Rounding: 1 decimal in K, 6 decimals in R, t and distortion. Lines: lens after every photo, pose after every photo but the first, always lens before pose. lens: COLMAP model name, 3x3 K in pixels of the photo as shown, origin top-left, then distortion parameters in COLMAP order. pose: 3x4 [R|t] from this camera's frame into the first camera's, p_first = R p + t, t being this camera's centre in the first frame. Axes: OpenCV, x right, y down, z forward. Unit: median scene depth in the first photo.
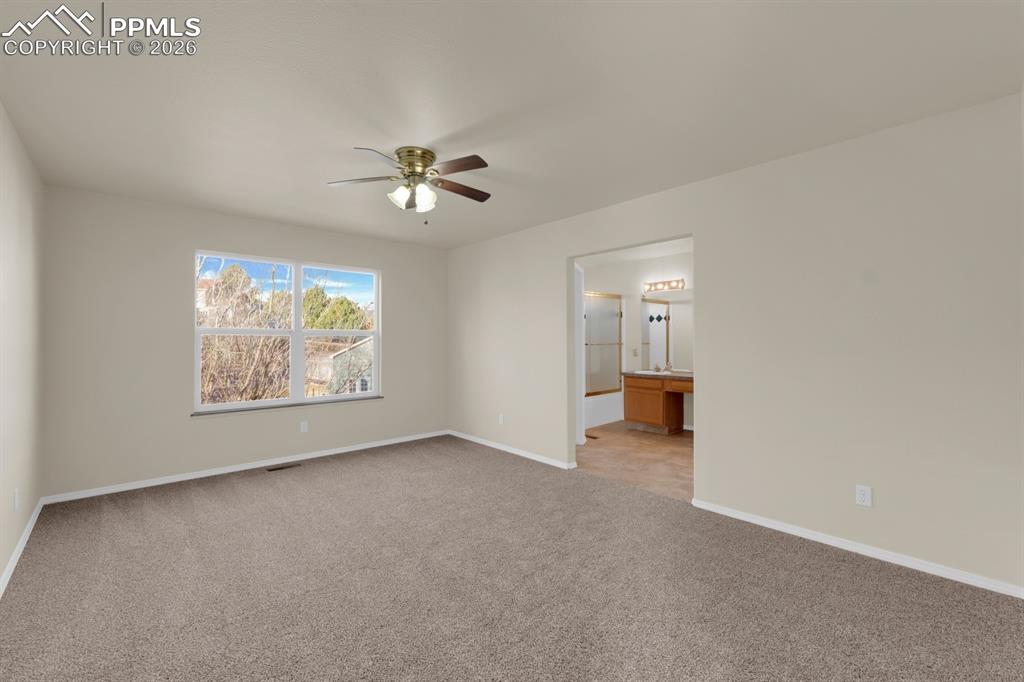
lens RADIAL K [[432.6, 0, 509.6], [0, 432.6, 338.5], [0, 0, 1]] dist [-0.000812, 0.000139]
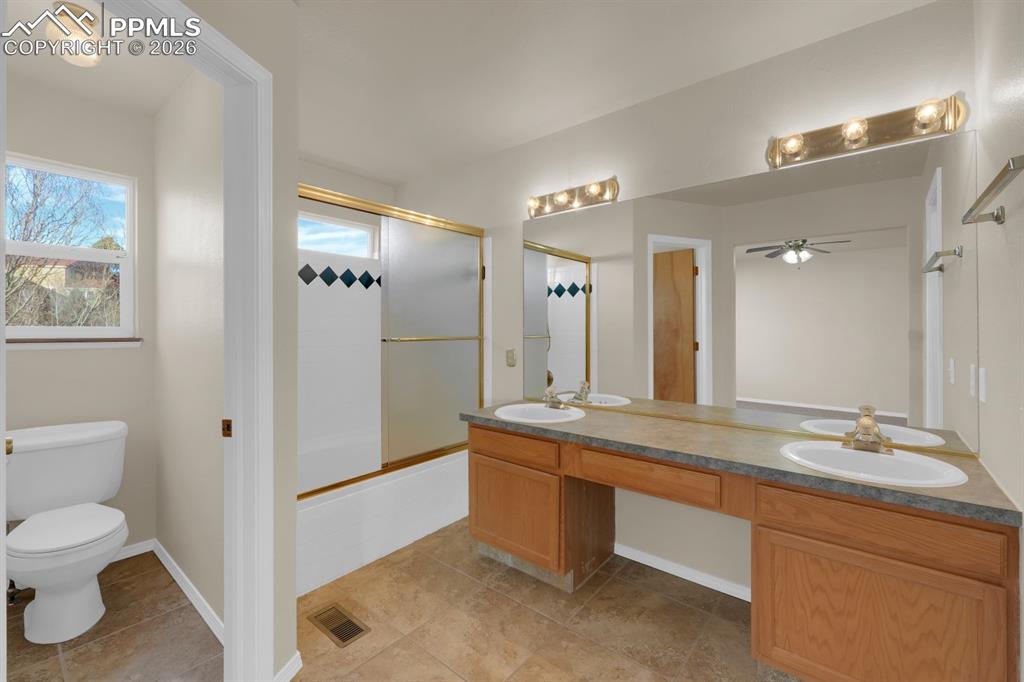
lens RADIAL K [[432.6, 0, 514.0], [0, 432.6, 338.1], [0, 0, 1]] dist [-0.000812, 0.000139]
pose [[0.988670, -0.004545, 0.150034, 0.233910], [0.000962, 0.999713, 0.023947, 0.001750], [-0.150100, -0.023531, 0.988391, 0.580408]]
